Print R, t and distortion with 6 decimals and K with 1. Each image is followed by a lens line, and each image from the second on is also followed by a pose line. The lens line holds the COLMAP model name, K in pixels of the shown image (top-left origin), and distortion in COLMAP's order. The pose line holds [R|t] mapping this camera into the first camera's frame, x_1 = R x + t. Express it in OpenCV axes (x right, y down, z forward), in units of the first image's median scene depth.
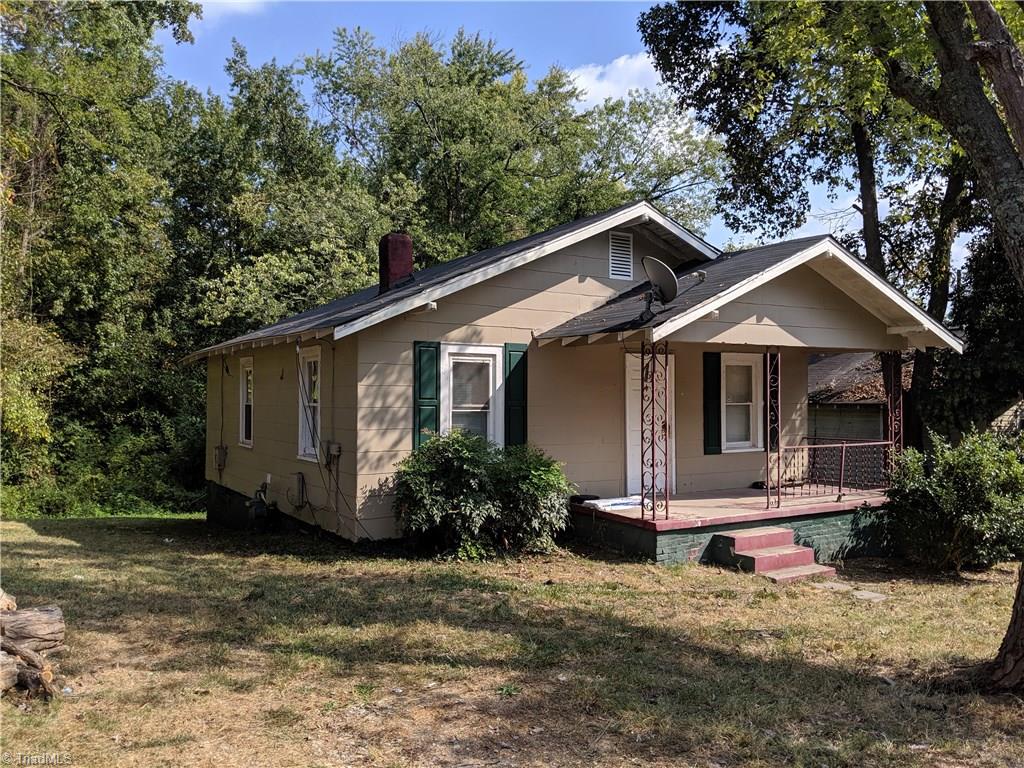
lens RADIAL K [[813.7, 0, 512.4], [0, 813.7, 392.5], [0, 0, 1]] dist [0.019701, -0.001830]
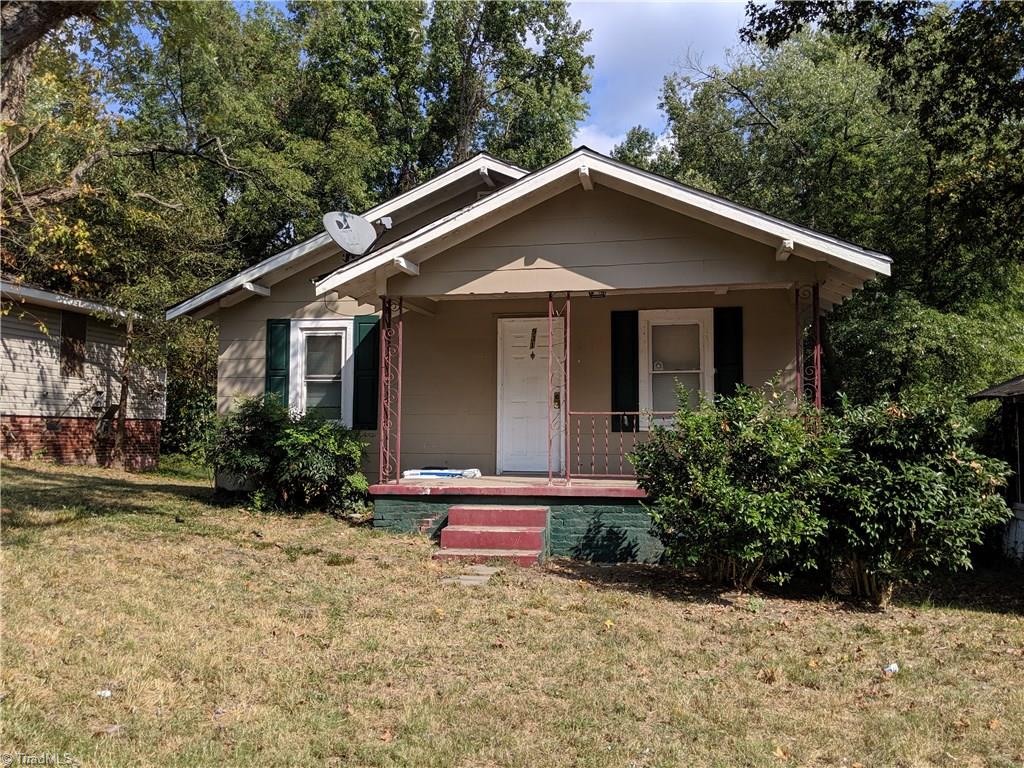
lens RADIAL K [[813.7, 0, 514.7], [0, 813.7, 377.1], [0, 0, 1]] dist [0.019701, -0.001830]
pose [[0.746234, -0.037921, -0.664603, 0.853283], [0.002655, 0.998538, -0.053994, 0.077252], [0.665679, 0.038527, 0.745243, 0.355148]]
